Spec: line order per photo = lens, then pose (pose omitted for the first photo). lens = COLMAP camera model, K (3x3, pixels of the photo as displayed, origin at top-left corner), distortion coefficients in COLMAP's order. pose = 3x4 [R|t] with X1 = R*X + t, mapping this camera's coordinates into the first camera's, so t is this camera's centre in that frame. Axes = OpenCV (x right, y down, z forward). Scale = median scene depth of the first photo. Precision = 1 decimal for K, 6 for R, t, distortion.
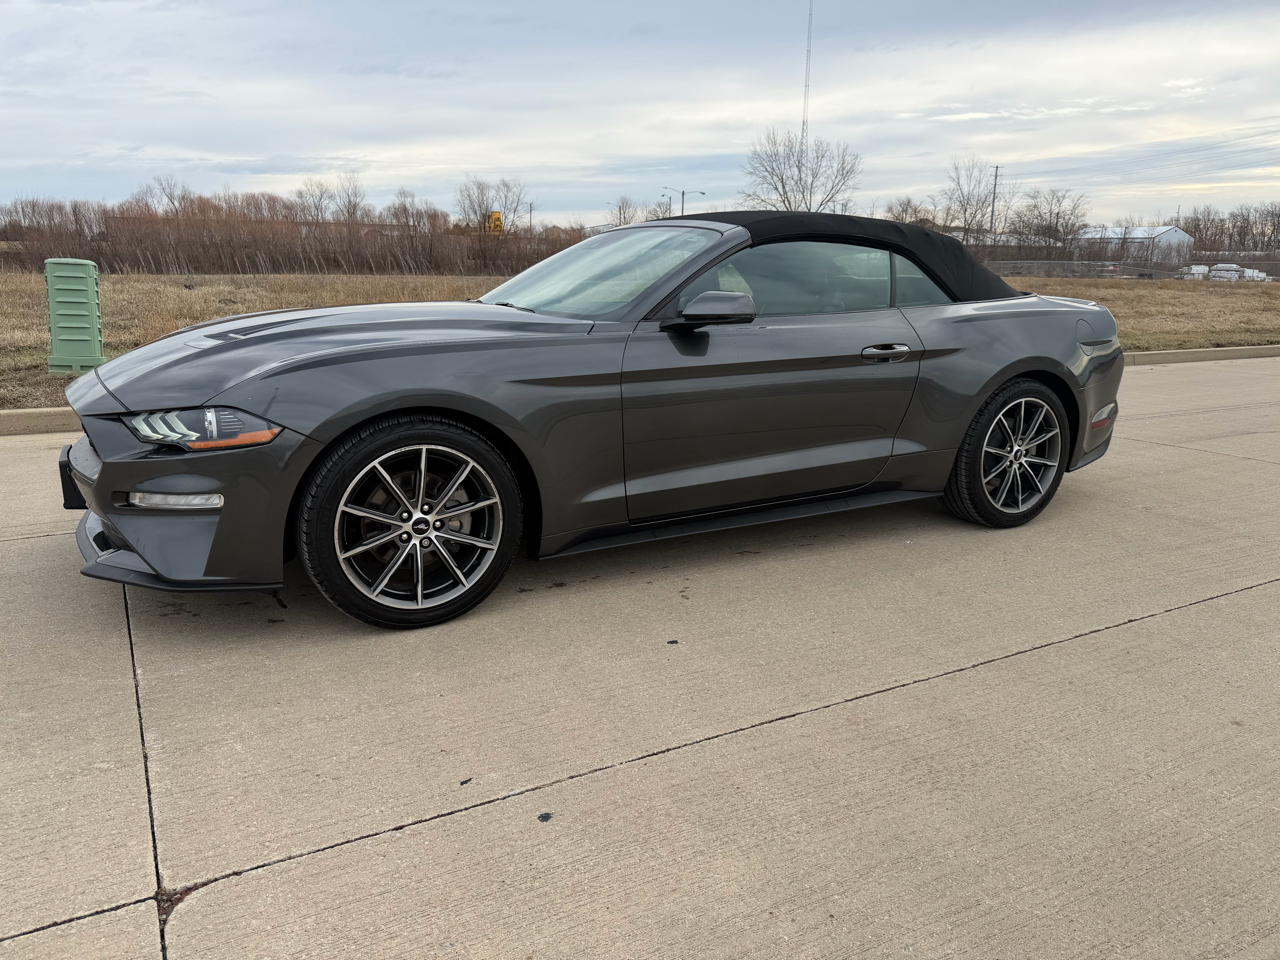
lens RADIAL K [[924.8, 0, 629.3], [0, 924.8, 482.4], [0, 0, 1]] dist [0.033971, -0.041564]
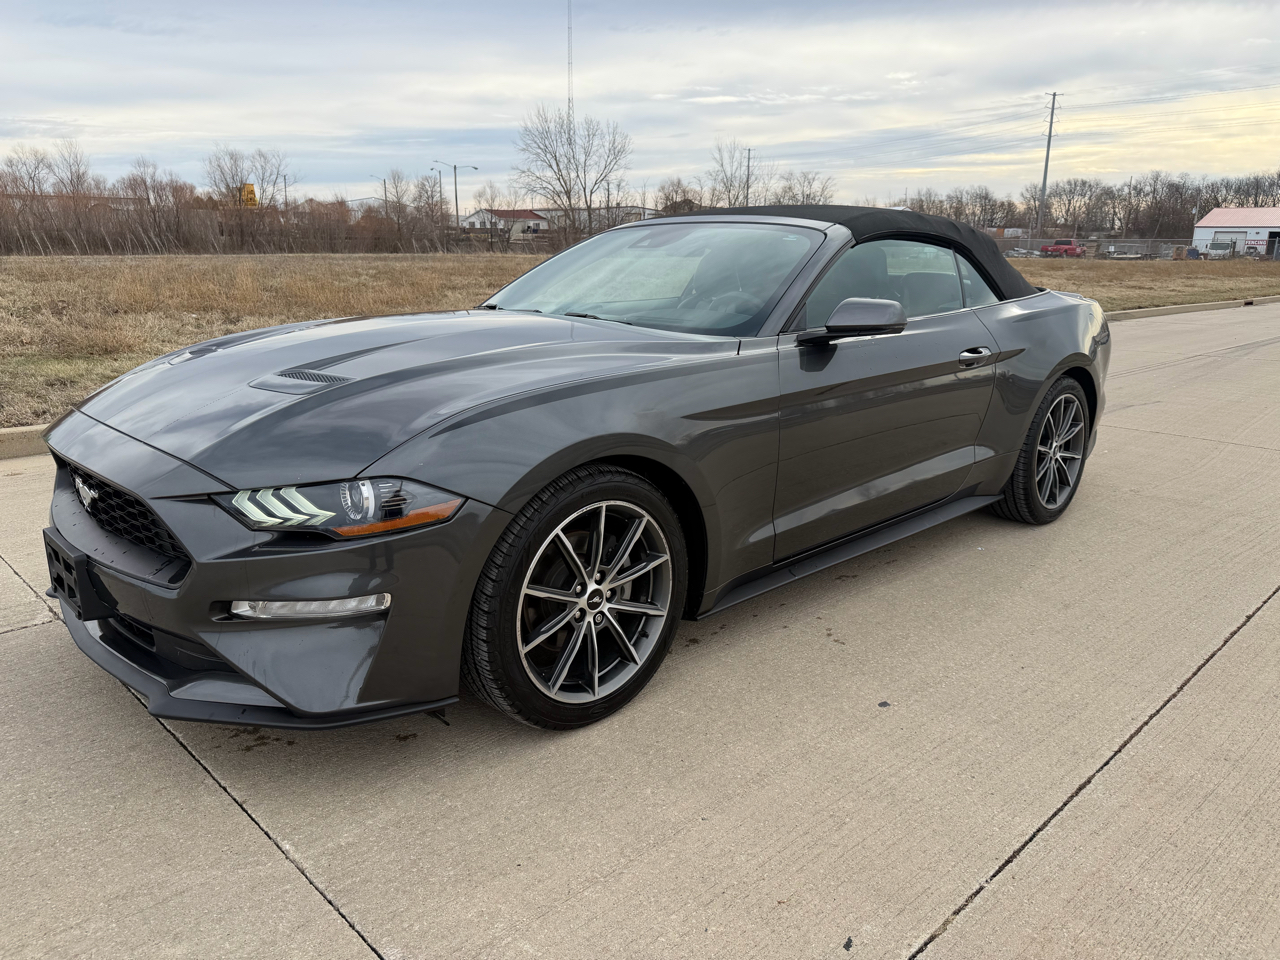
lens RADIAL K [[924.8, 0, 650.6], [0, 924.8, 479.2], [0, 0, 1]] dist [0.033971, -0.041564]
pose [[0.964977, -0.067198, 0.253583, -0.260842], [0.062078, 0.997674, 0.028146, -0.054182], [-0.254885, -0.011419, 0.966904, 0.140706]]
